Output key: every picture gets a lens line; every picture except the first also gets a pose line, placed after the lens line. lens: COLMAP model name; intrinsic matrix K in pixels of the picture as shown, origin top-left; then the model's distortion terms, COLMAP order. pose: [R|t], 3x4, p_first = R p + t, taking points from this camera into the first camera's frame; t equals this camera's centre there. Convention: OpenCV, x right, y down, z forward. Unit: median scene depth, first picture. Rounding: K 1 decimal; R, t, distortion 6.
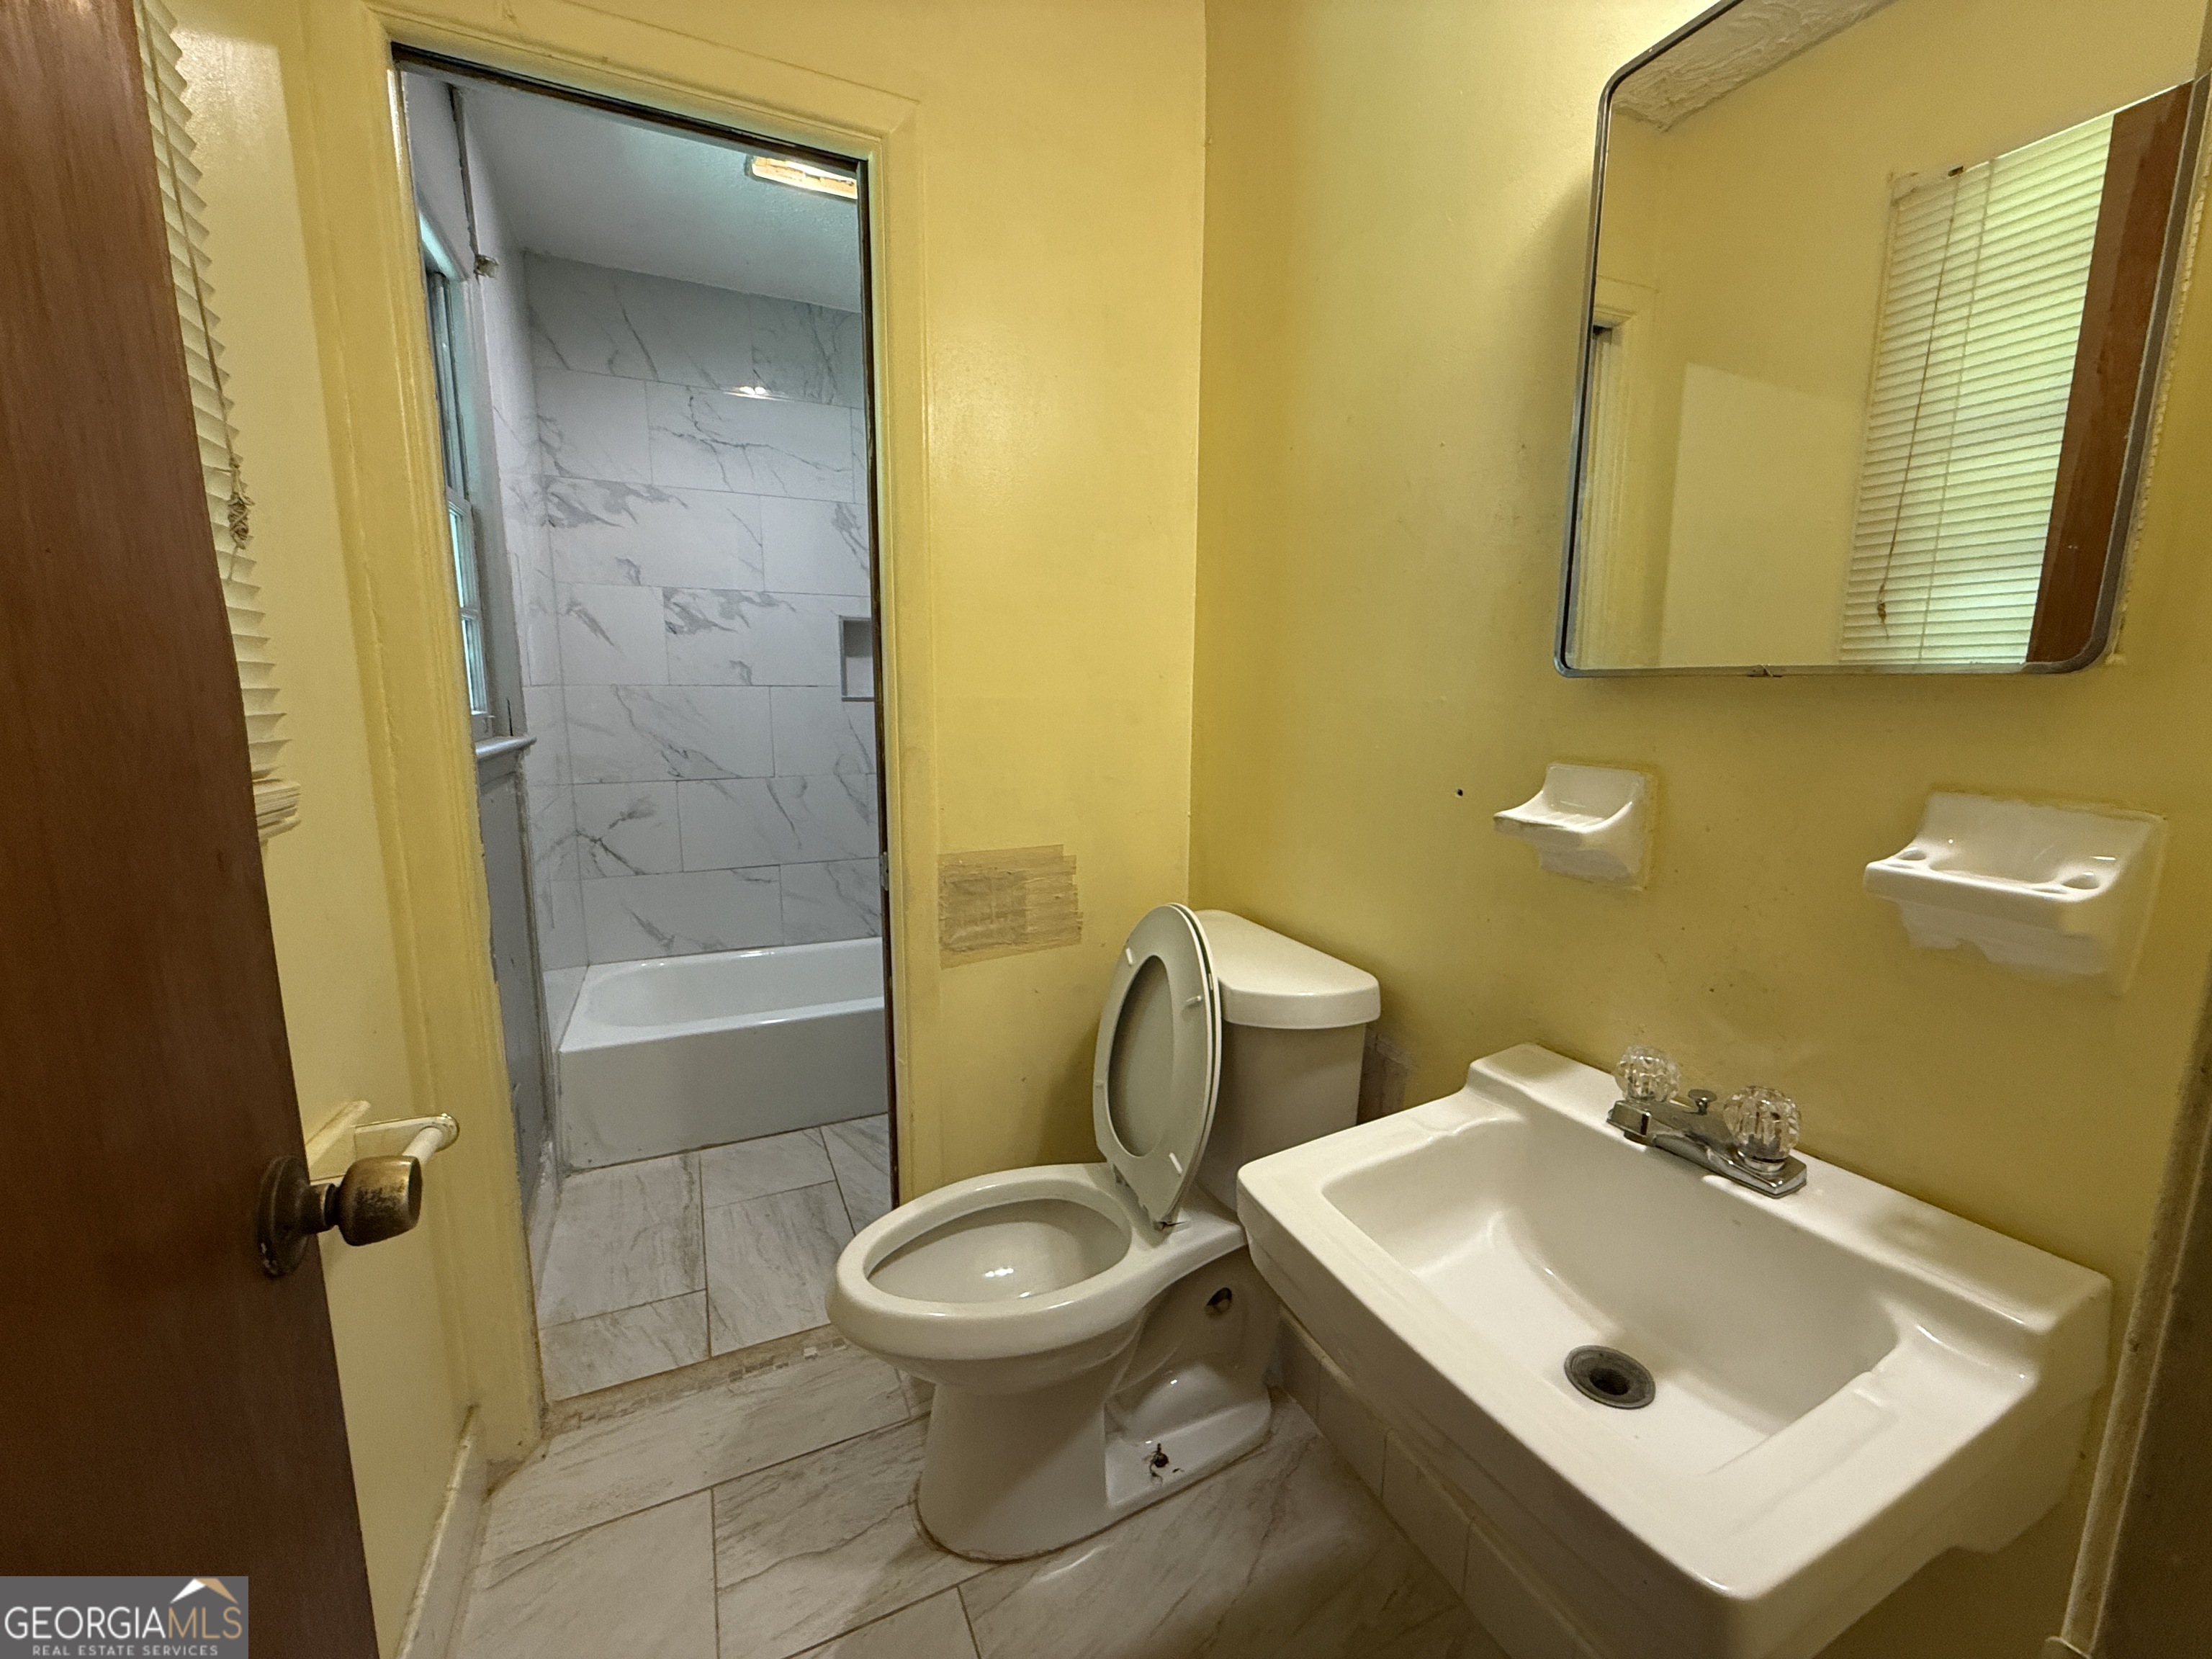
lens RADIAL K [[878.5, 0, 1103.3], [0, 878.5, 828.0], [0, 0, 1]] dist [0.003048, 0.000349]
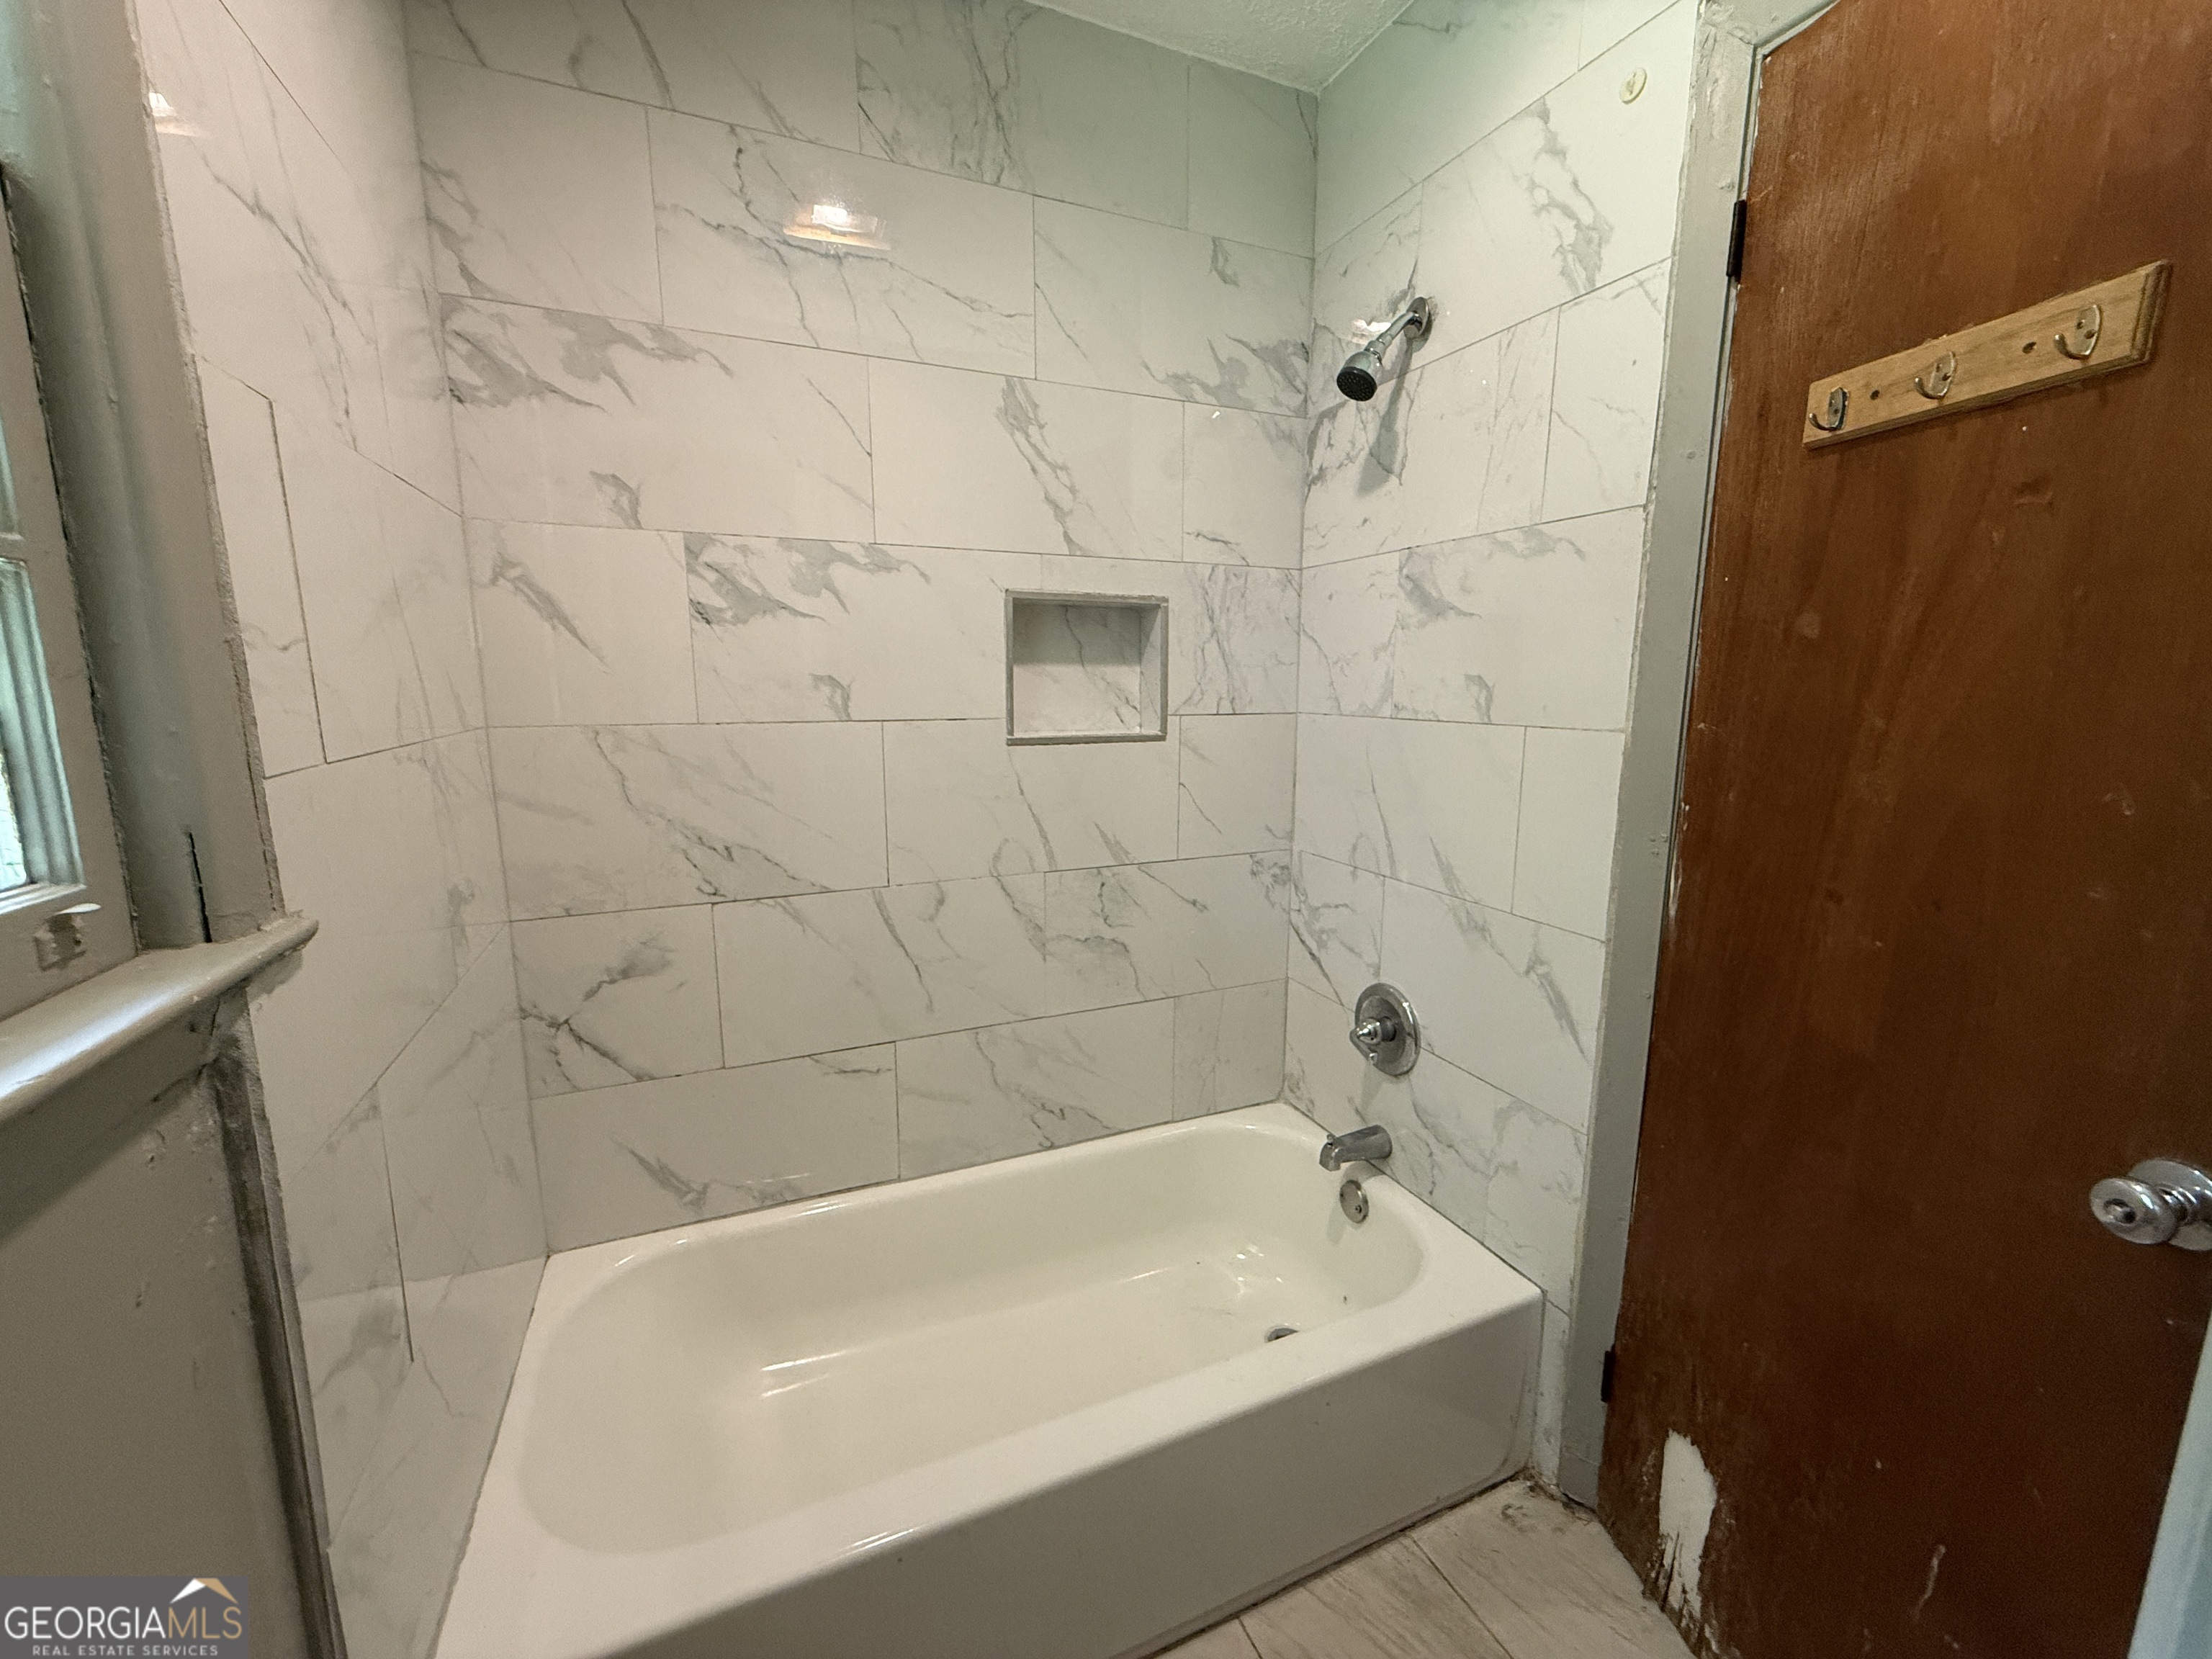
lens RADIAL K [[878.5, 0, 1106.7], [0, 878.5, 829.5], [0, 0, 1]] dist [0.003048, 0.000349]
pose [[0.999782, 0.001119, -0.020867, -0.261323], [-0.000875, 0.999931, 0.011672, -0.114728], [0.020878, -0.011651, 0.999714, 0.525265]]
